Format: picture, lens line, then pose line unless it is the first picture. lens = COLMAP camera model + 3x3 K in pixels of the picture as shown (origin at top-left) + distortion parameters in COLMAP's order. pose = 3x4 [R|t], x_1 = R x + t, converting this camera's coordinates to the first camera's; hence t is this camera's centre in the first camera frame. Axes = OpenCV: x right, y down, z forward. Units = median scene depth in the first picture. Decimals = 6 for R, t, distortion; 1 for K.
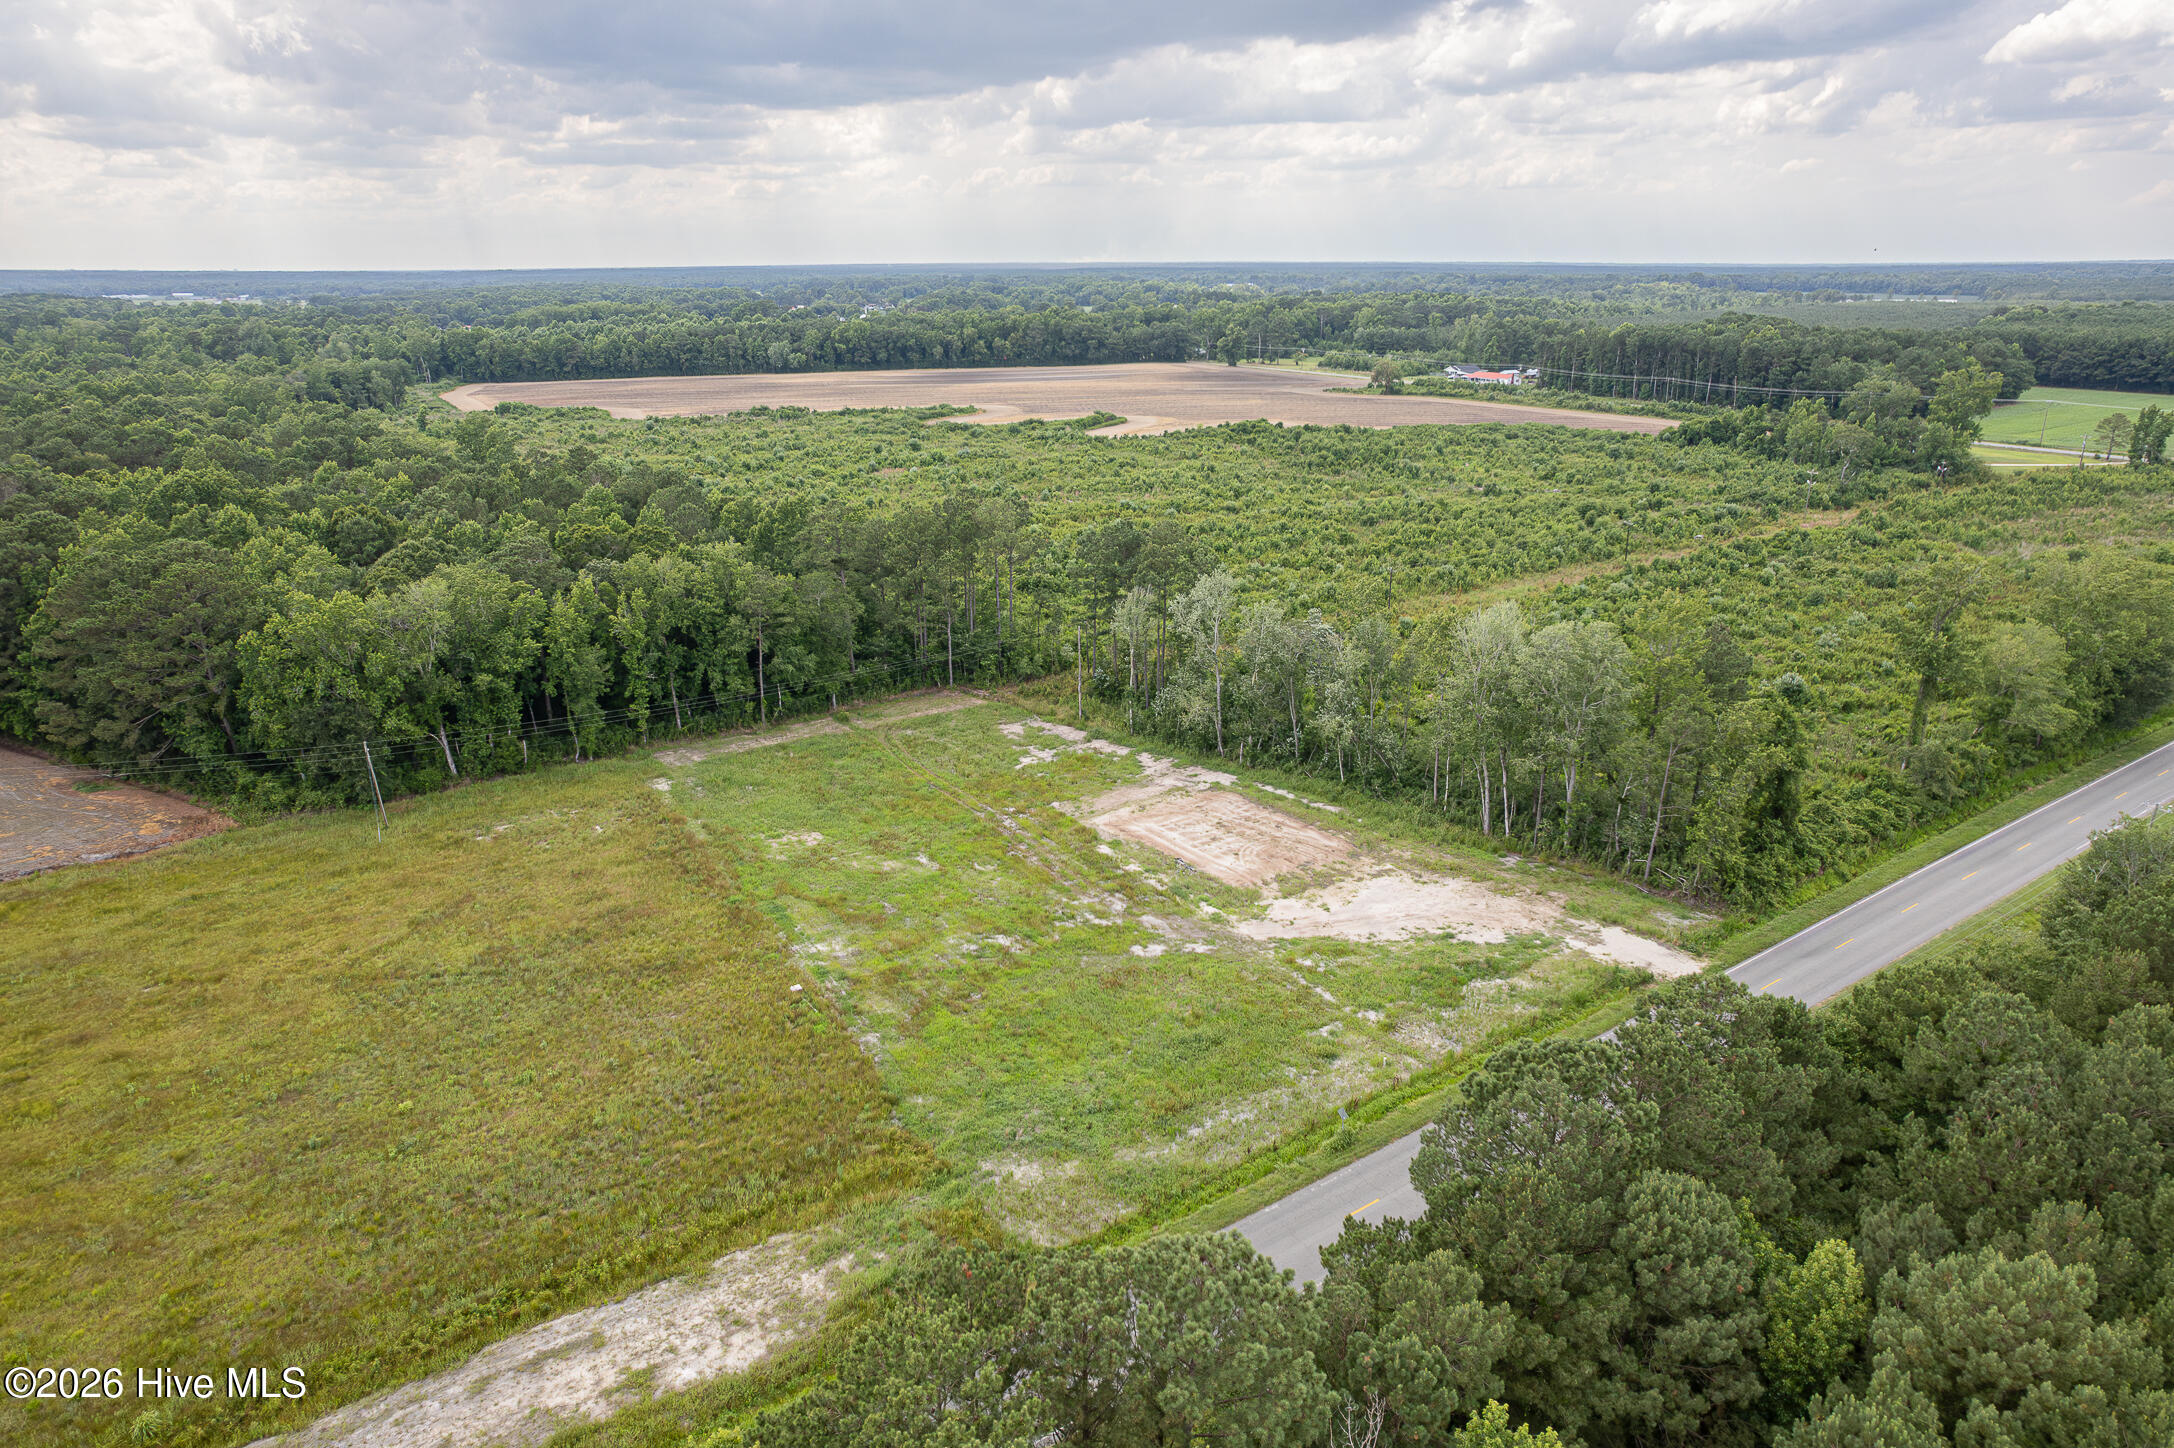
lens RADIAL K [[1383.5, 0, 1084.8], [0, 1383.5, 739.6], [0, 0, 1]] dist [-0.080713, 0.095963]
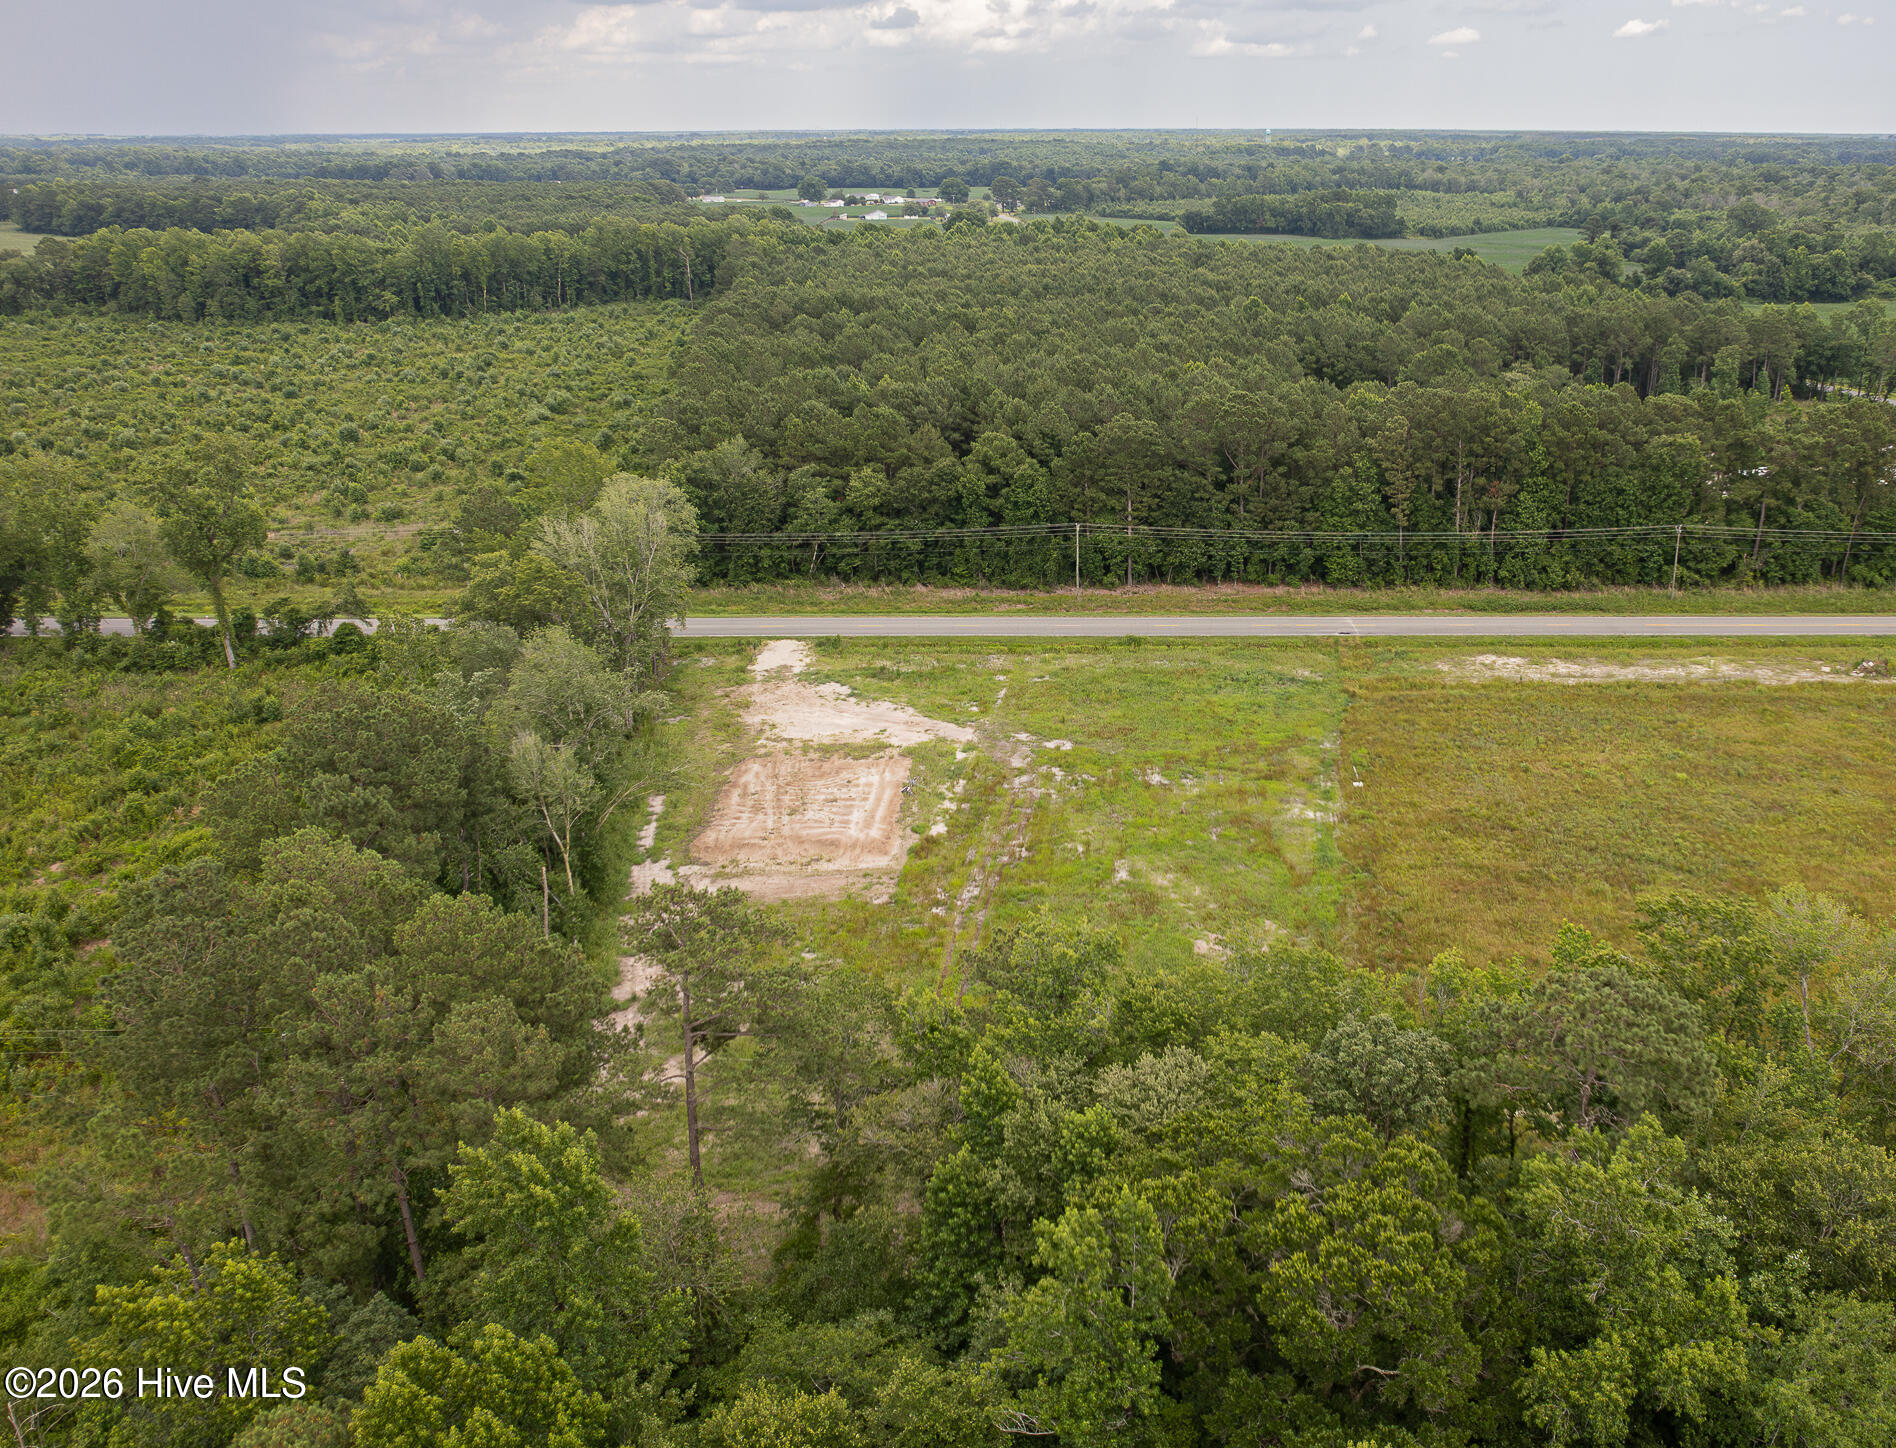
lens RADIAL K [[1546.6, 0, 1160.2], [0, 1546.6, 657.0], [0, 0, 1]] dist [-0.076609, 0.087030]
pose [[-0.819695, -0.180849, 0.543501, -0.644246], [0.194892, 0.804182, 0.561523, -0.555153], [-0.538625, 0.566202, -0.623938, 1.573597]]
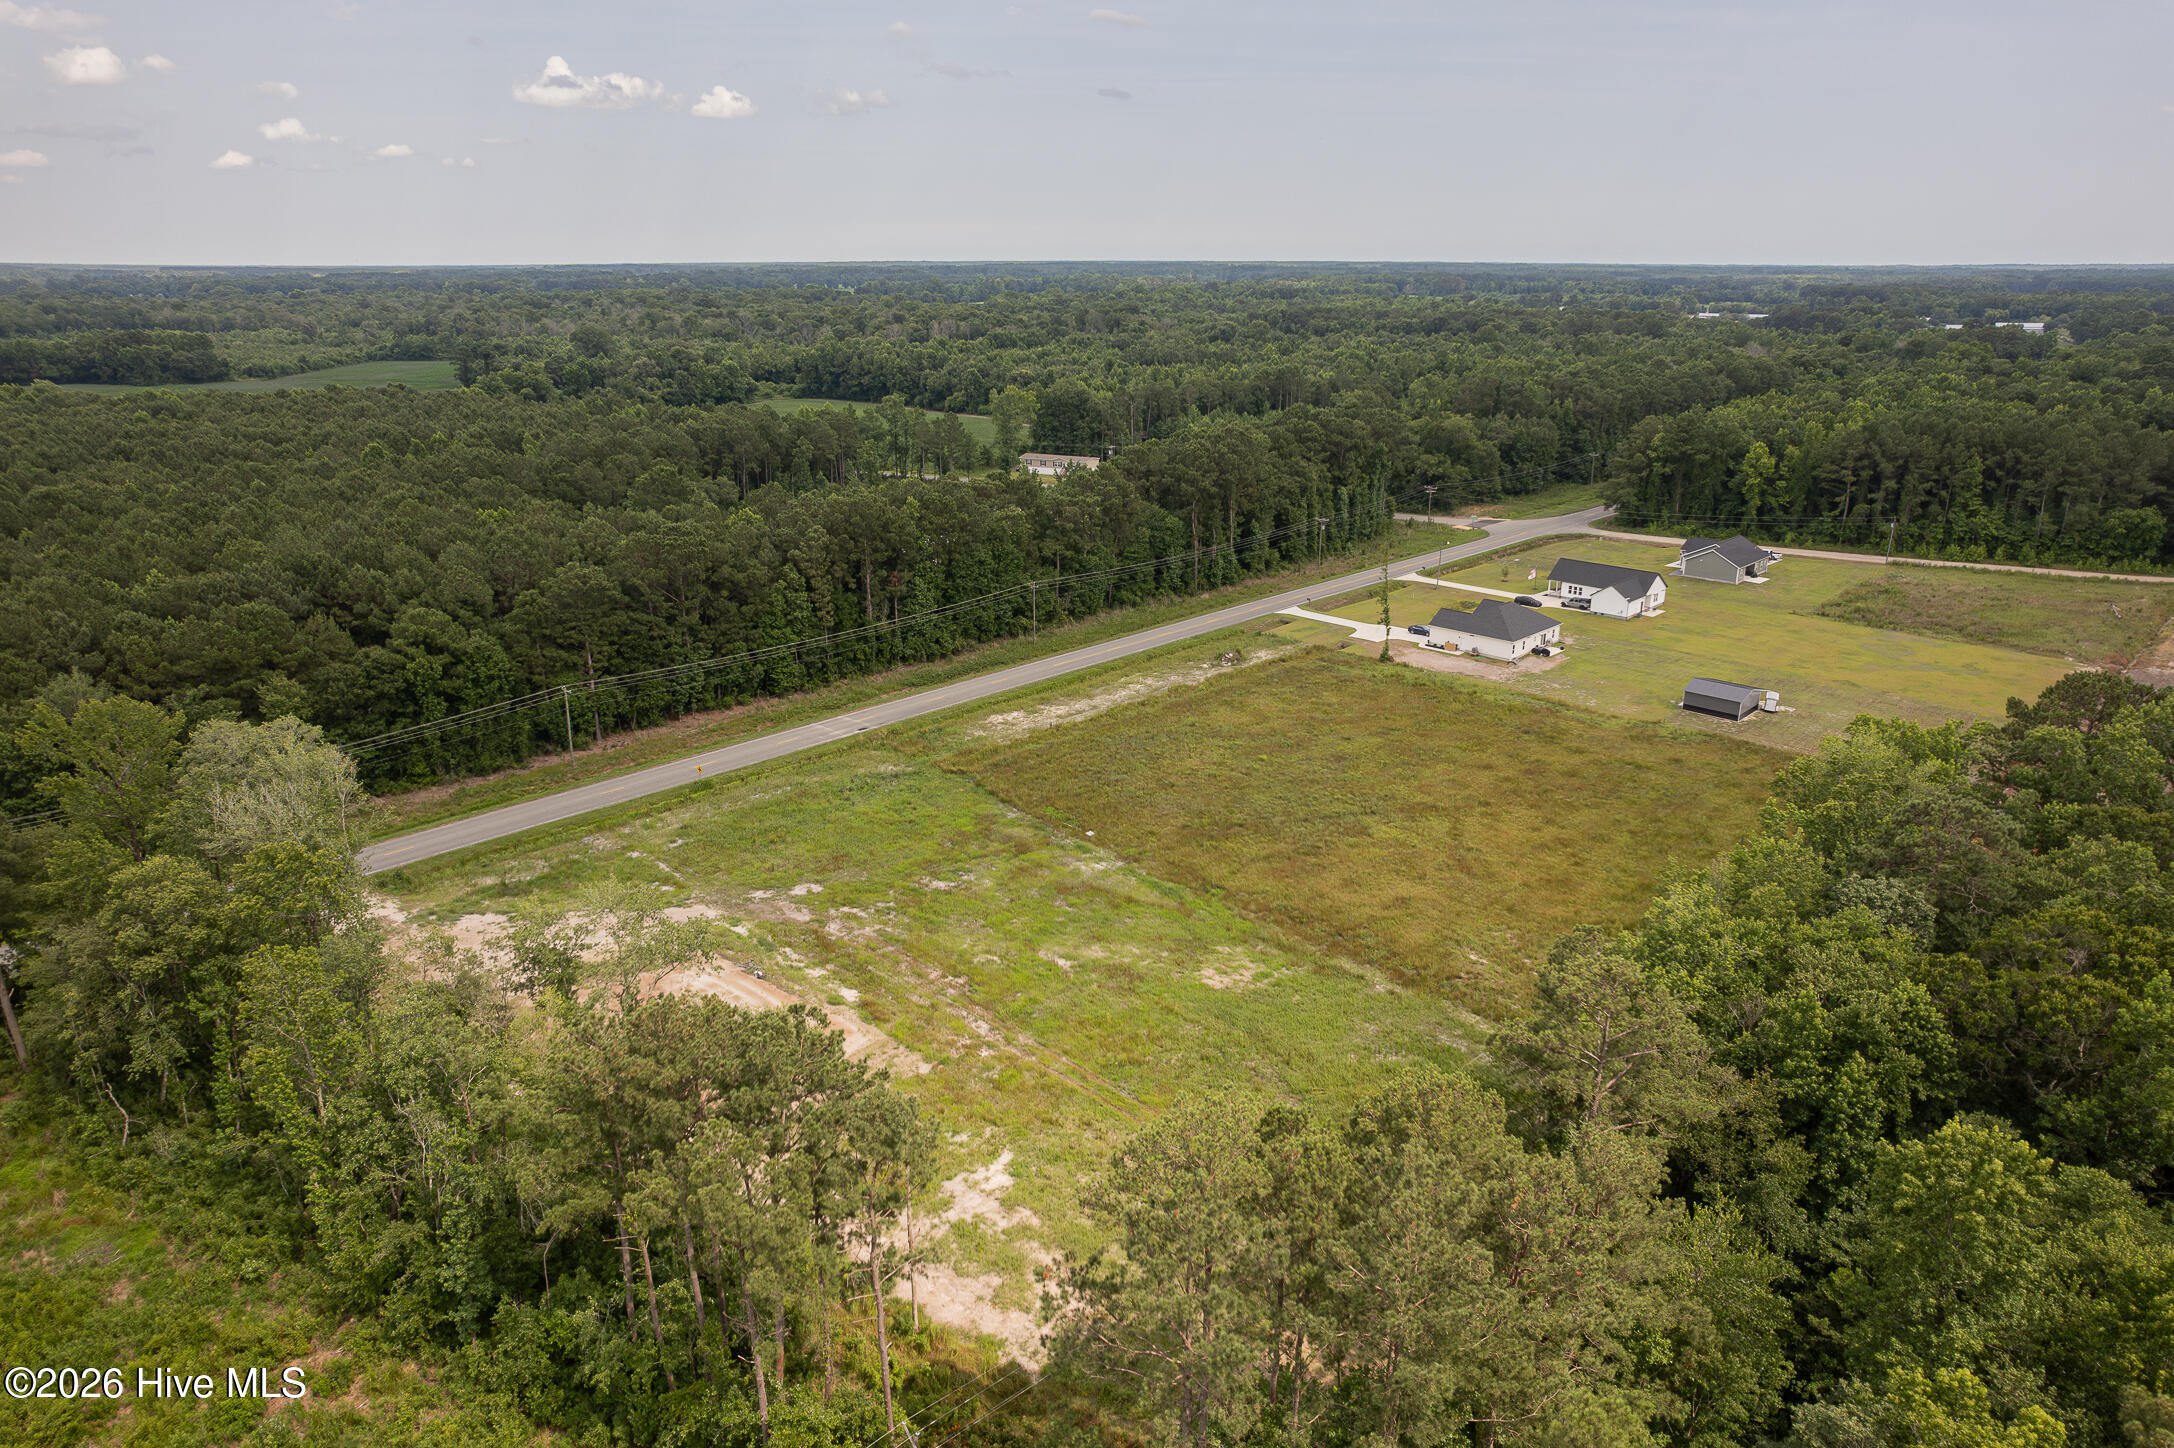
lens RADIAL K [[1397.6, 0, 1085.2], [0, 1397.6, 725.3], [0, 0, 1]] dist [-0.079691, 0.098448]
pose [[-0.982966, 0.065880, -0.171575, 0.008483], [-0.053631, 0.790094, 0.610635, -0.594714], [0.175789, 0.609435, -0.773102, 1.680254]]
